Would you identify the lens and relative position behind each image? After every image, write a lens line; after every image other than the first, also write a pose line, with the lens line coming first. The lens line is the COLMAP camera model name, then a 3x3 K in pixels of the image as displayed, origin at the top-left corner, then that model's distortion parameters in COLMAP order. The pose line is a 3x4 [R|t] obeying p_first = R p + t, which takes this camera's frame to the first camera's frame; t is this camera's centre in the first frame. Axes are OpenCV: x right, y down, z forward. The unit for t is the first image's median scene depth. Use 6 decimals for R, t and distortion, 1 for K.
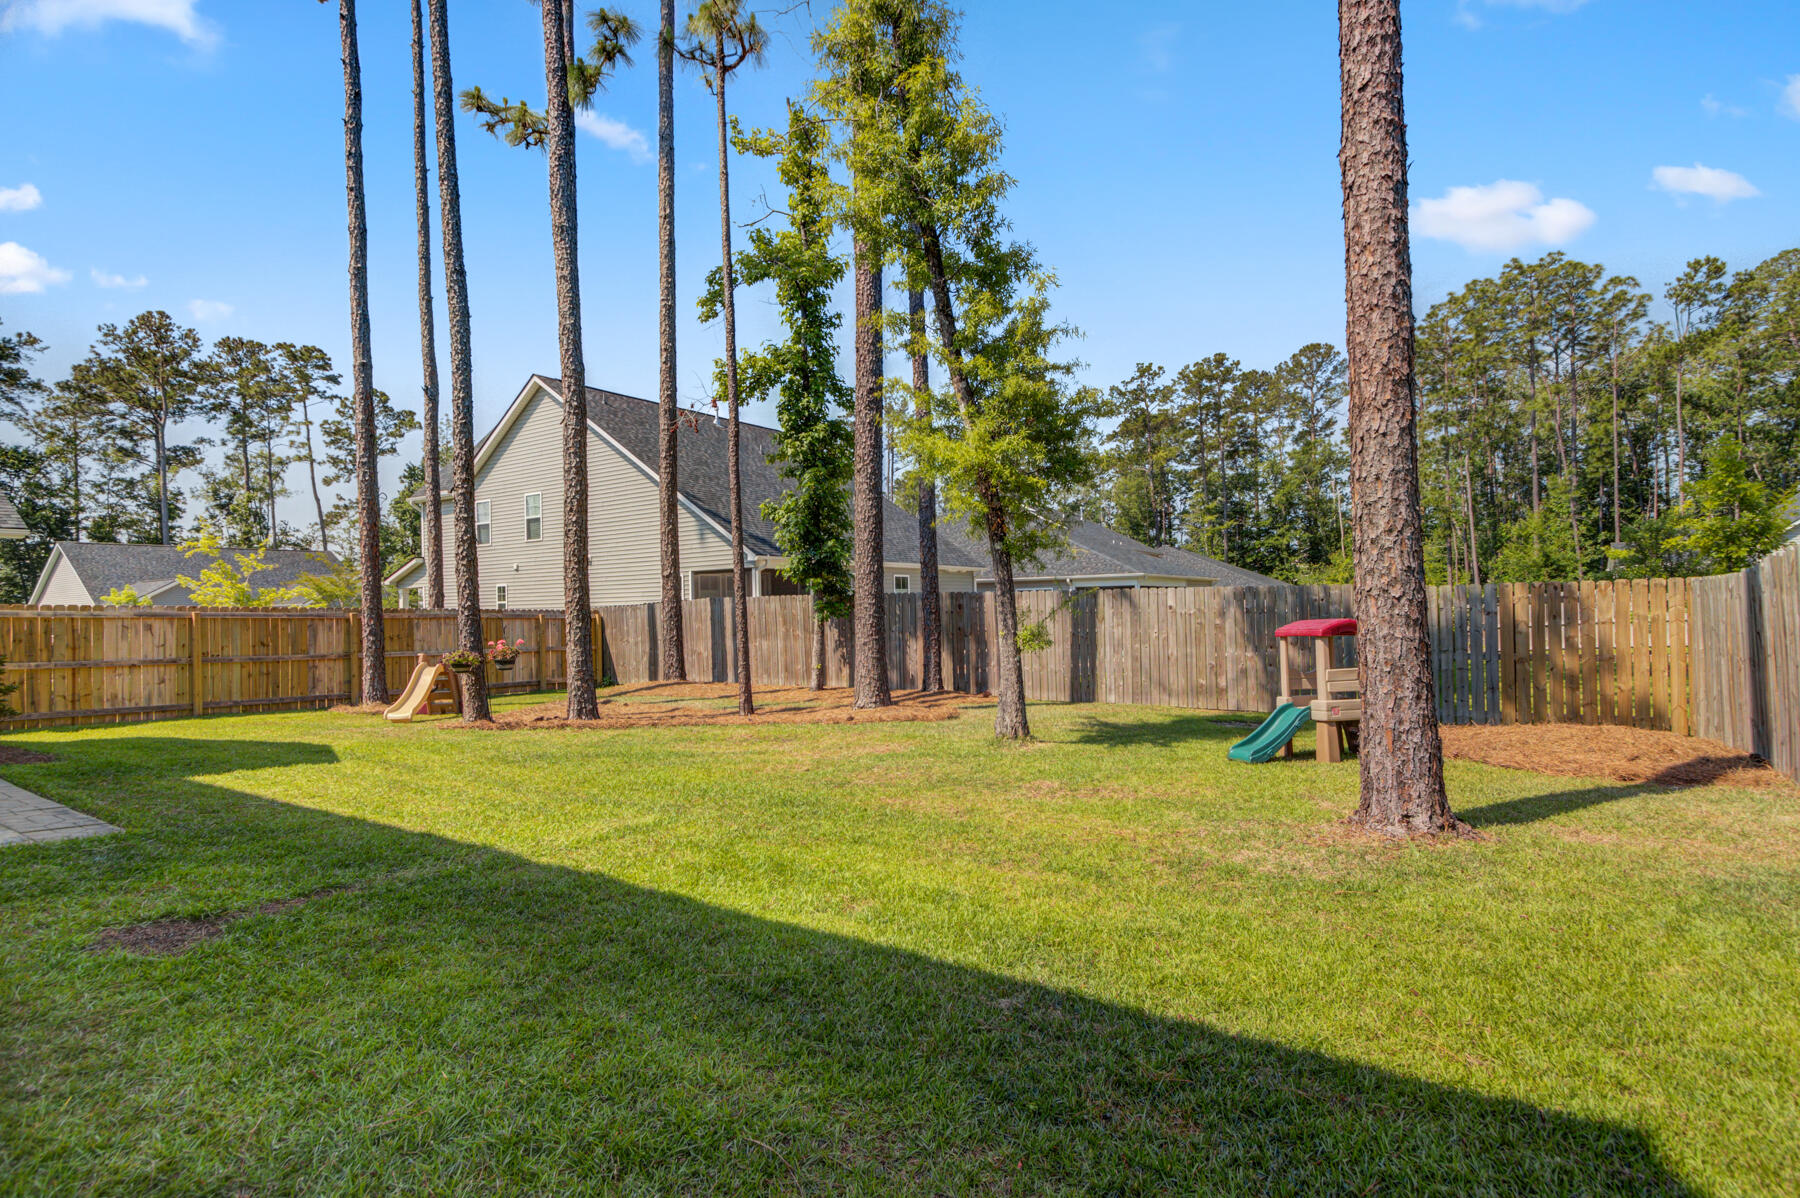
lens RADIAL K [[907.3, 0, 900.0], [0, 907.3, 599.0], [0, 0, 1]] dist [0.002204, 0.000243]
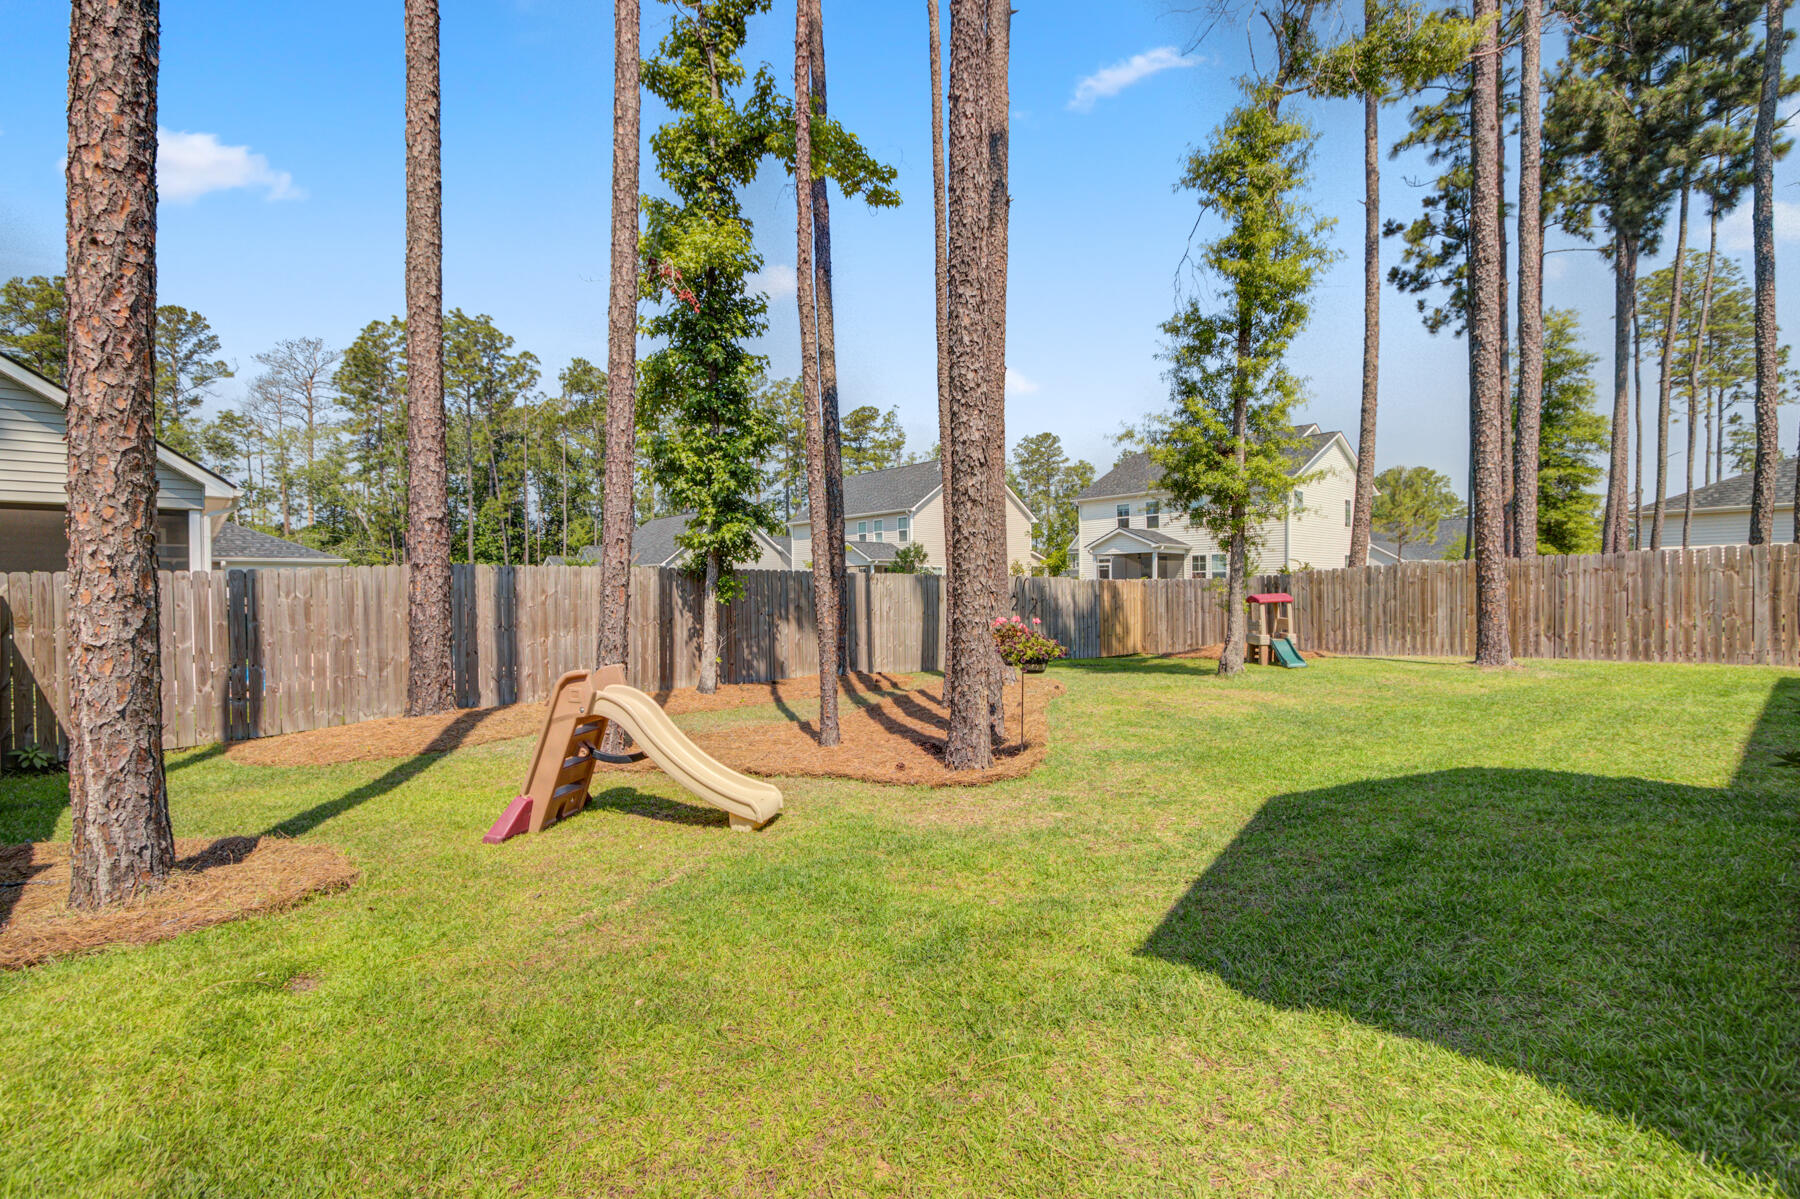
lens RADIAL K [[817.8, 0, 900.0], [0, 817.8, 599.5], [0, 0, 1]] dist [-0.007201, 0.001168]
pose [[0.231686, 0.011154, 0.972727, -0.213337], [-0.006548, 0.999929, -0.009906, 0.008068], [-0.972769, -0.004074, 0.231743, 0.199680]]
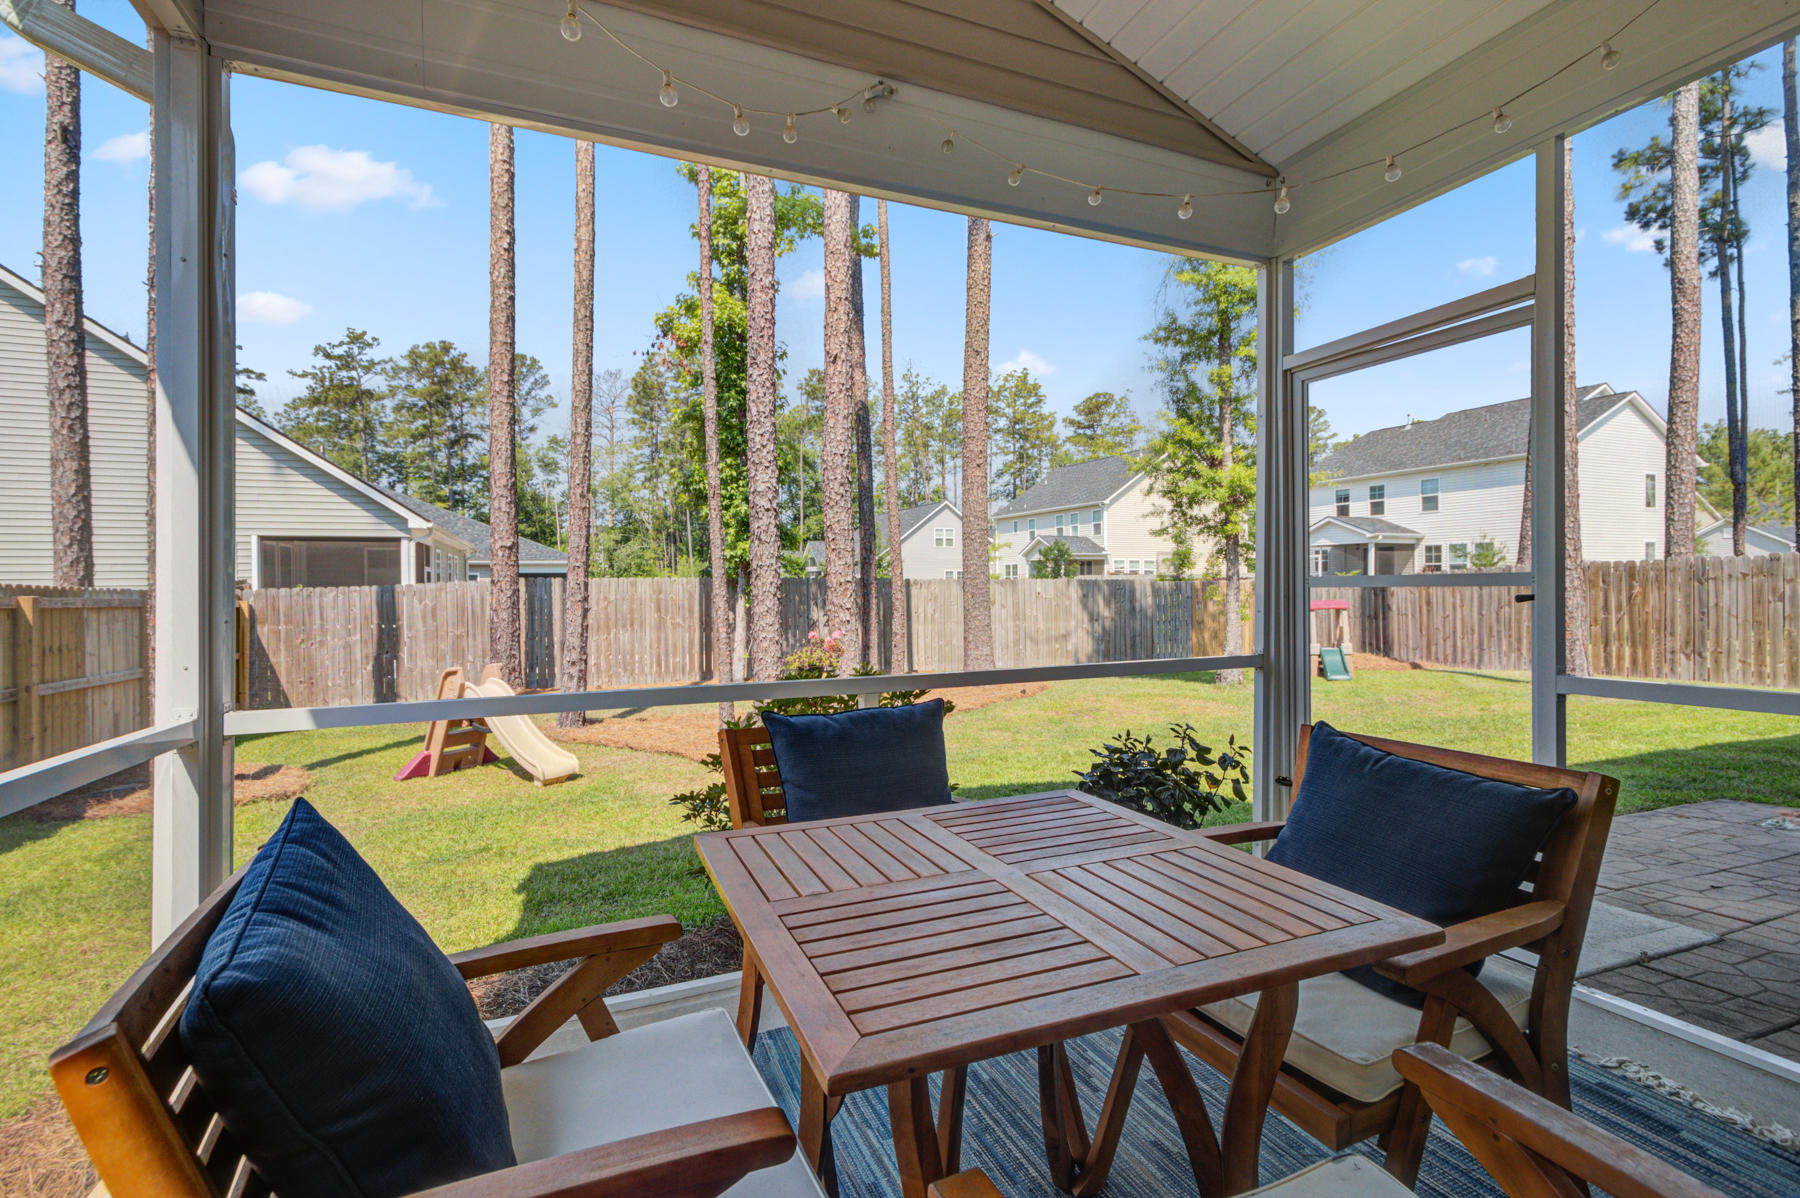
lens RADIAL K [[826.5, 0, 902.0], [0, 826.5, 583.0], [0, 0, 1]] dist [-0.013225, 0.000438]
pose [[0.526715, 0.016882, 0.849874, -0.208844], [-0.012417, 0.999849, -0.012166, 0.002325], [-0.849951, -0.004144, 0.526845, 0.123940]]
